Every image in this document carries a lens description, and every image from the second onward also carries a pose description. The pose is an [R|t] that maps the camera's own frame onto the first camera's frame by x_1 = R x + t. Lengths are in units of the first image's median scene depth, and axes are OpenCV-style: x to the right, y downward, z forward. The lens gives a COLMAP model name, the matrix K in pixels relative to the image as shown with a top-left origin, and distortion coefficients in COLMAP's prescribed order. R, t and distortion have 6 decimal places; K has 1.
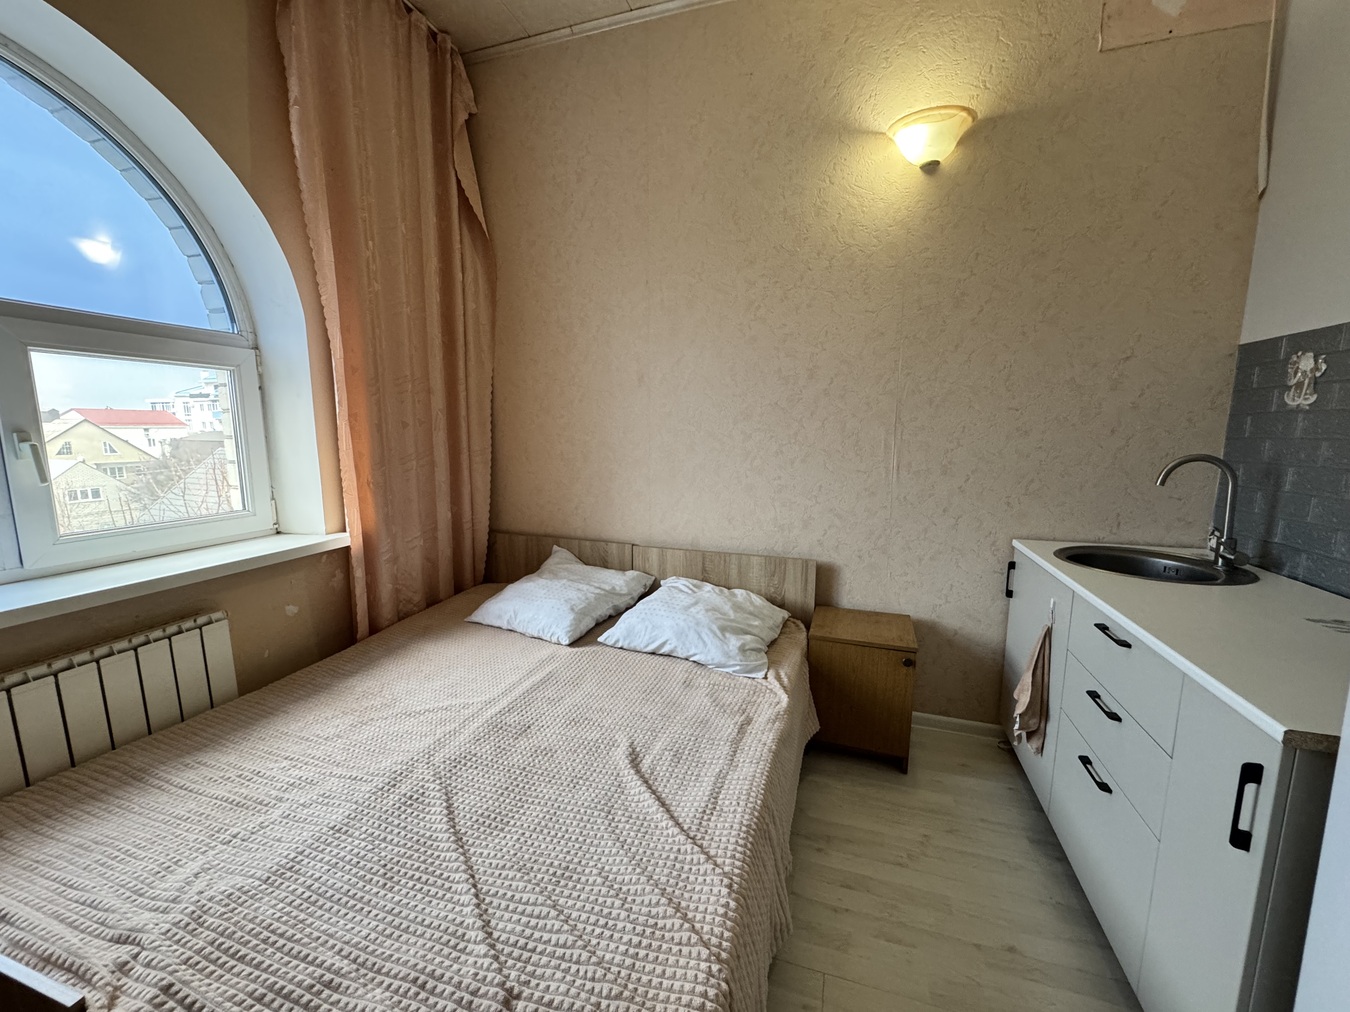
lens RADIAL K [[536.5, 0, 673.4], [0, 536.5, 505.7], [0, 0, 1]] dist [-0.003516, 0.000448]
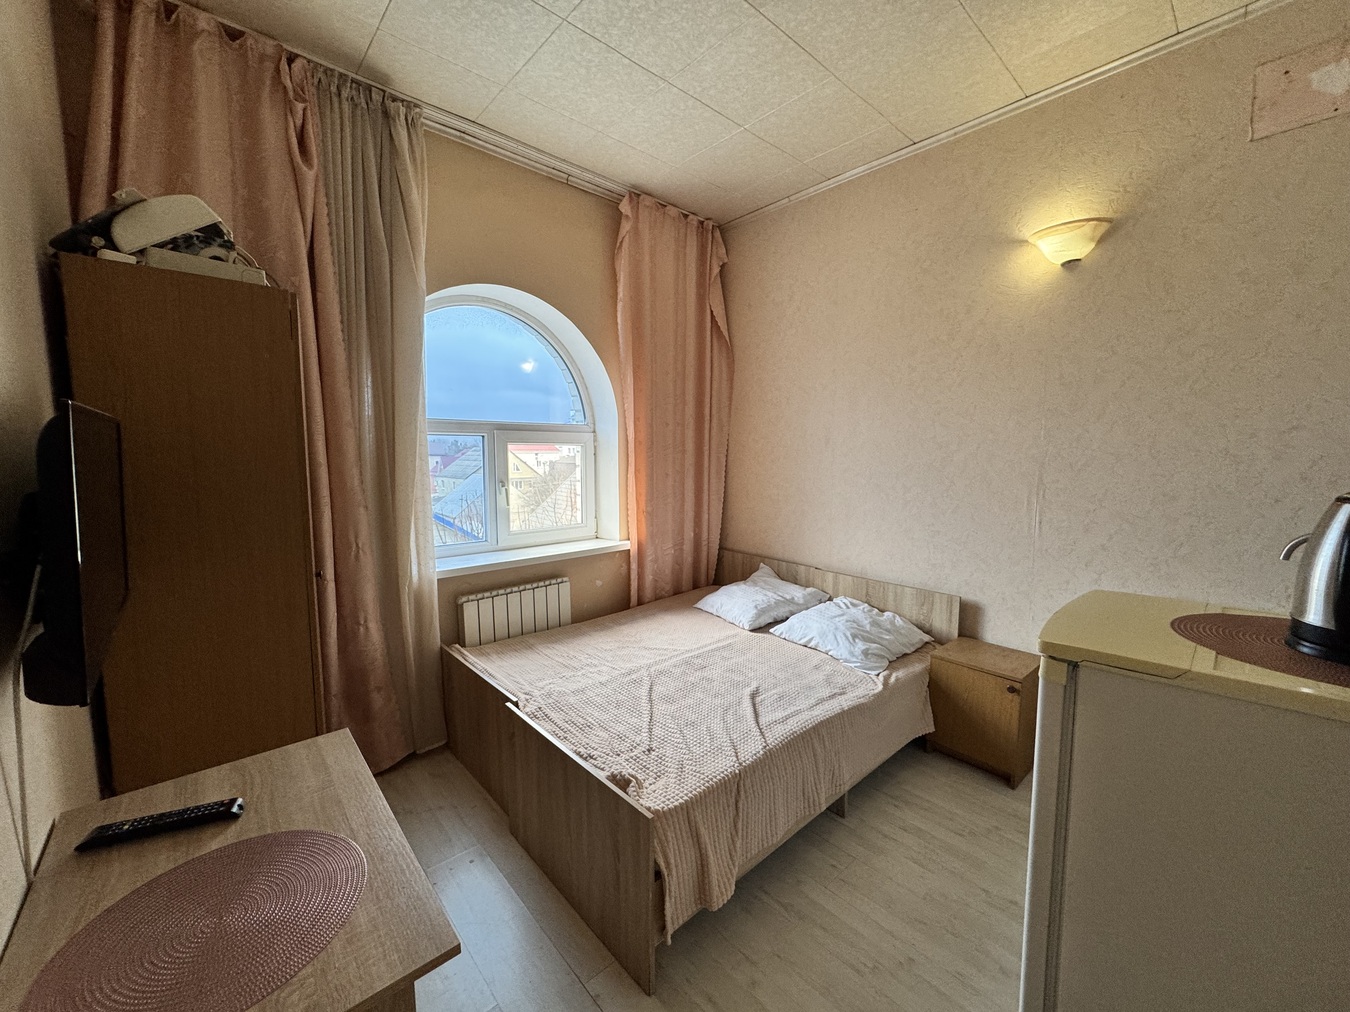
lens RADIAL K [[536.5, 0, 673.2], [0, 536.5, 505.0], [0, 0, 1]] dist [-0.003516, 0.000448]
pose [[0.865778, 0.048108, -0.498111, 0.332121], [-0.070601, 0.997155, -0.026406, -0.026748], [0.495424, 0.058029, 0.866711, -0.381542]]
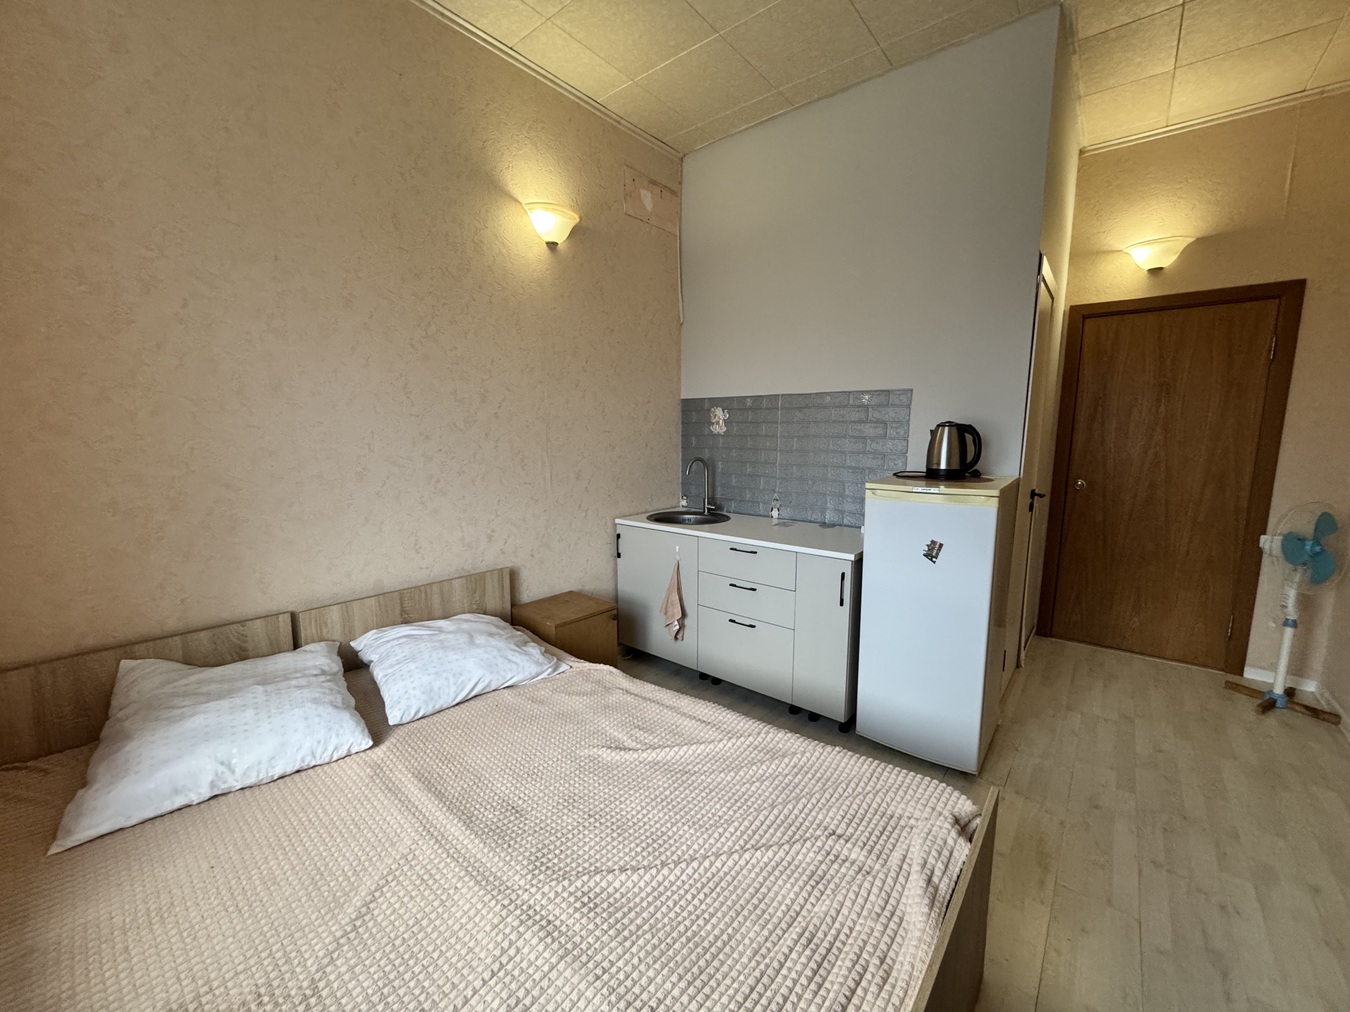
lens RADIAL K [[536.5, 0, 672.5], [0, 536.5, 505.0], [0, 0, 1]] dist [-0.003516, 0.000448]
pose [[0.370221, -0.130235, 0.919769, -0.677009], [0.133382, 0.987317, 0.086111, -0.083083], [-0.919318, 0.090800, 0.382896, 0.286288]]
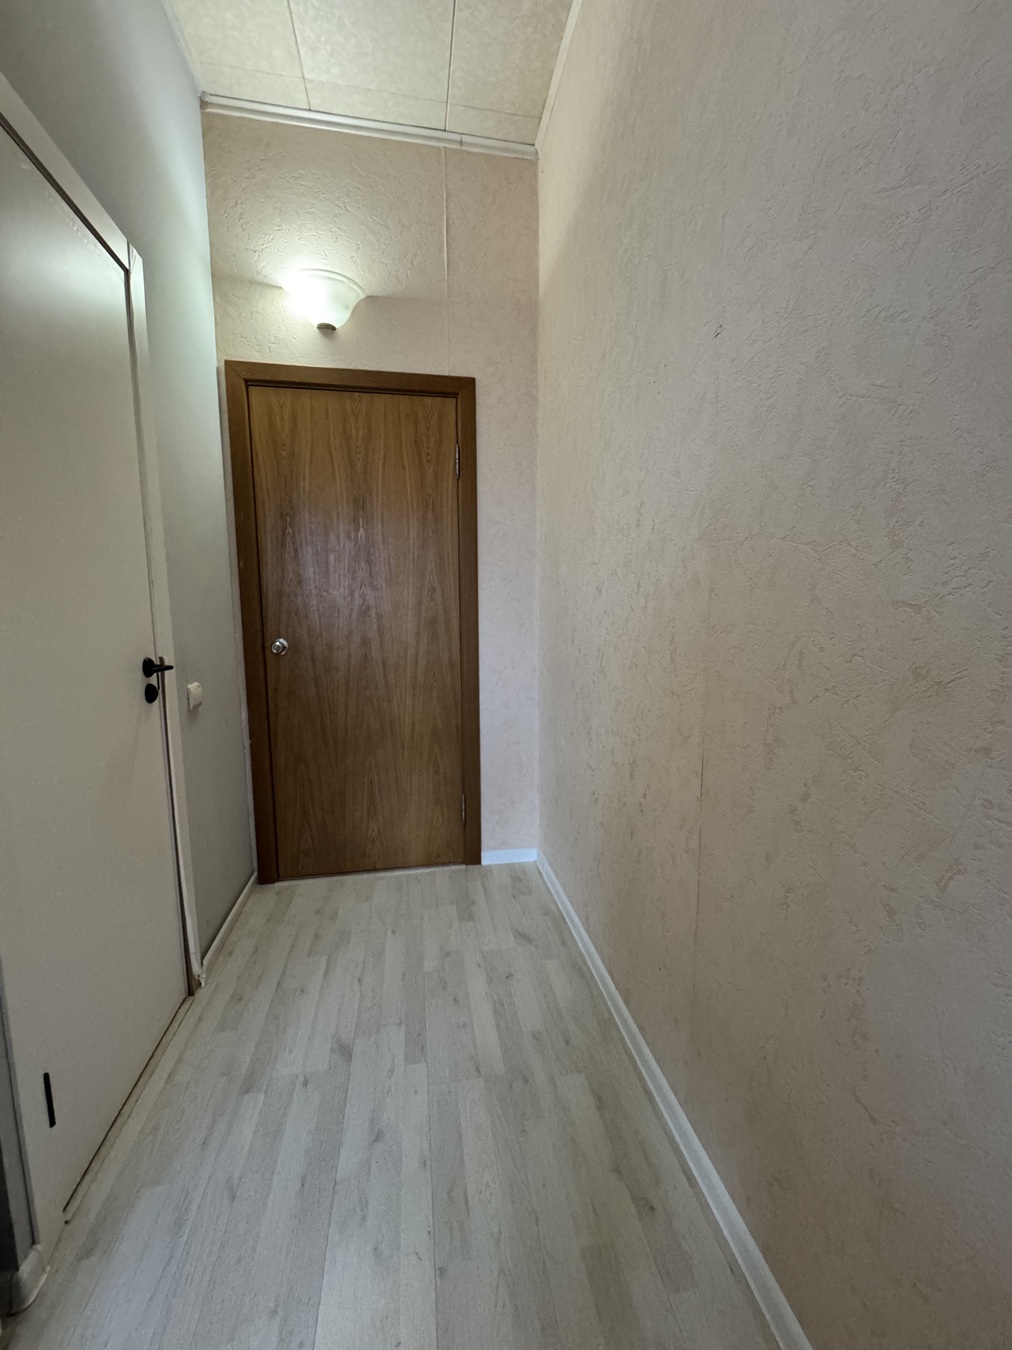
lens RADIAL K [[536.5, 0, 506.6], [0, 536.5, 675.0], [0, 0, 1]] dist [-0.003516, 0.000448]
pose [[-0.475660, -0.106701, 0.873134, -0.265995], [0.132683, 0.972555, 0.191132, -0.004347], [-0.869565, 0.206764, -0.448448, 0.072148]]
